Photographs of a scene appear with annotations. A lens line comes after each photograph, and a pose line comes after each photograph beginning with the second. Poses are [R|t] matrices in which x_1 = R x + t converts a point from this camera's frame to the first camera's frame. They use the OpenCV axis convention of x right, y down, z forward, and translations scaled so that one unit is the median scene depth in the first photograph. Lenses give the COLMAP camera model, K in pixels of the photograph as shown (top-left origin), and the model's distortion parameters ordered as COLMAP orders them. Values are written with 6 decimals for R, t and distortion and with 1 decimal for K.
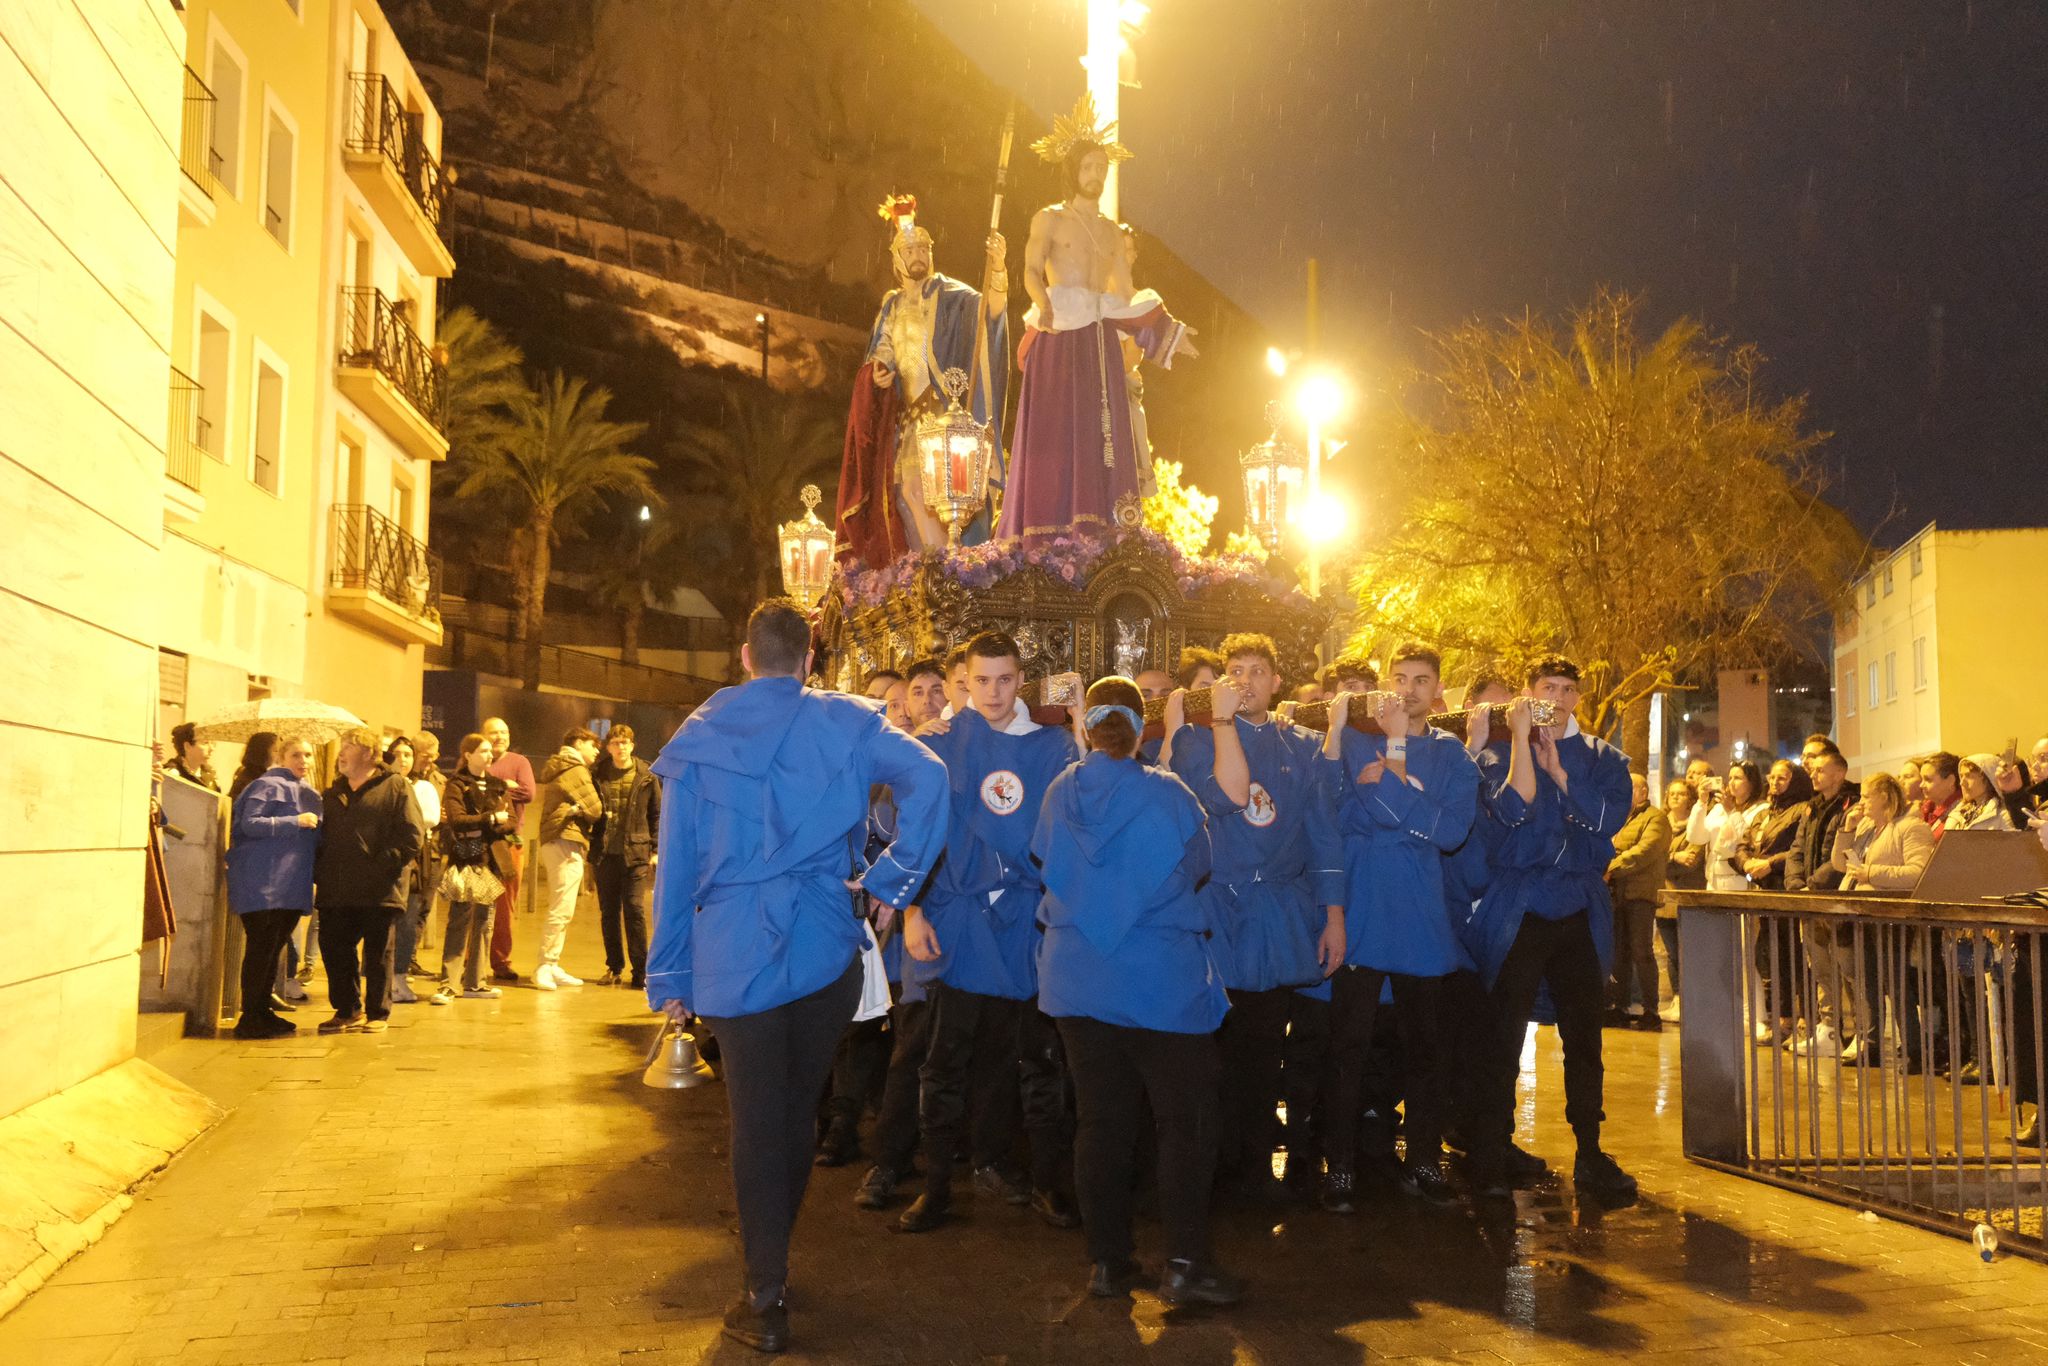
lens RADIAL K [[2638.1, 0, 1024.0], [0, 2638.1, 683.0], [0, 0, 1]] dist [-0.024832, -0.026060]
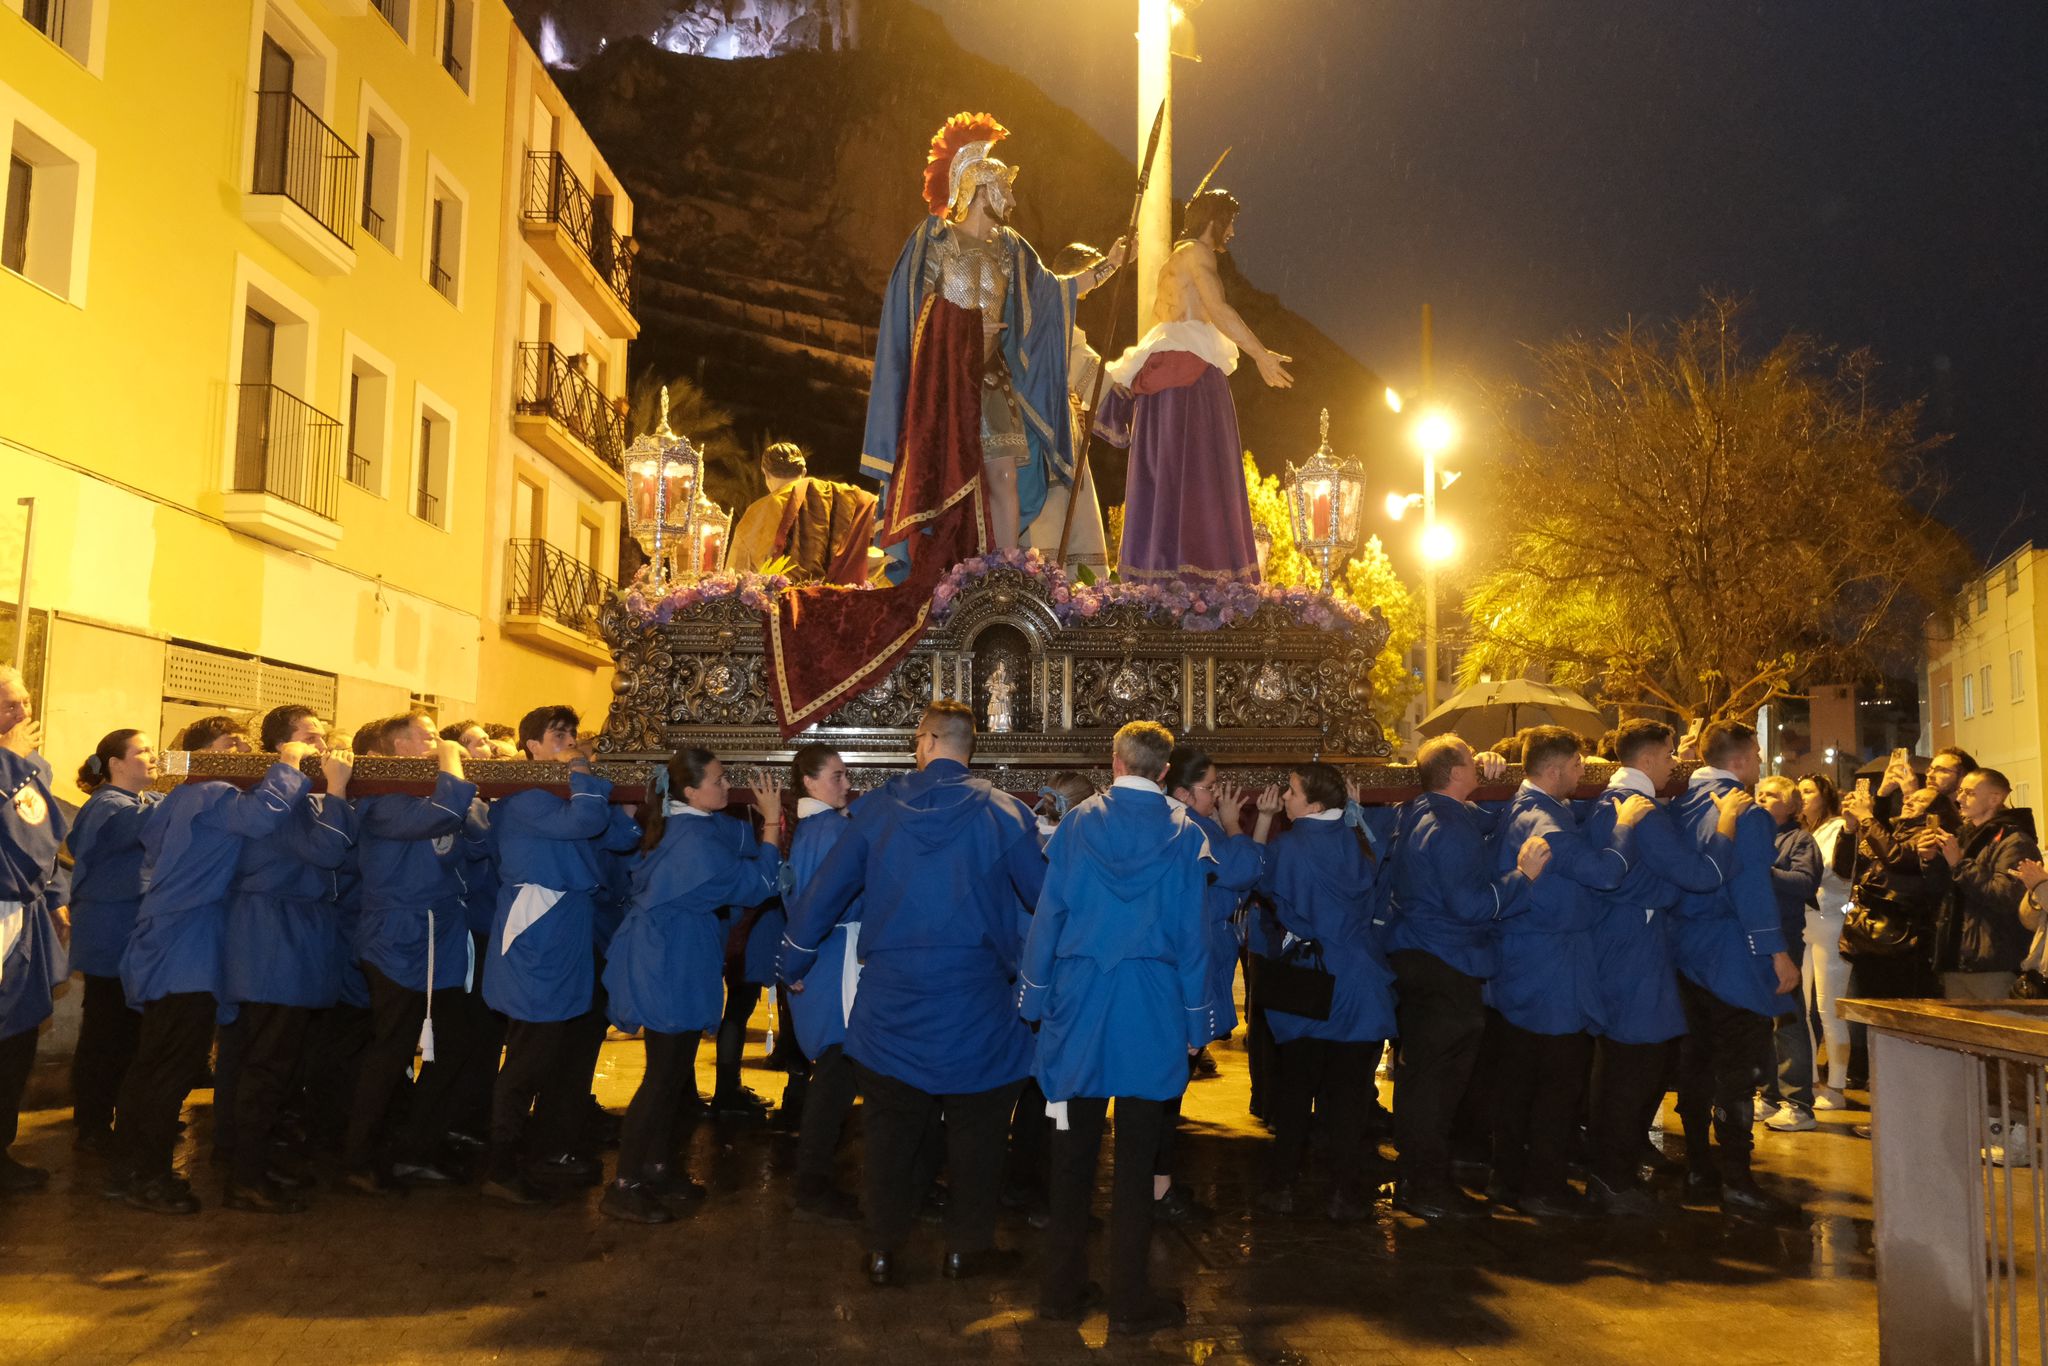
lens RADIAL K [[1813.7, 0, 1024.0], [0, 1813.7, 683.0], [0, 0, 1]] dist [-0.042511, -0.000917]
pose [[0.990184, -0.006966, -0.139600, 0.052758], [0.005259, 0.999907, -0.012589, 0.002911], [0.139674, 0.011732, 0.990128, 0.267510]]
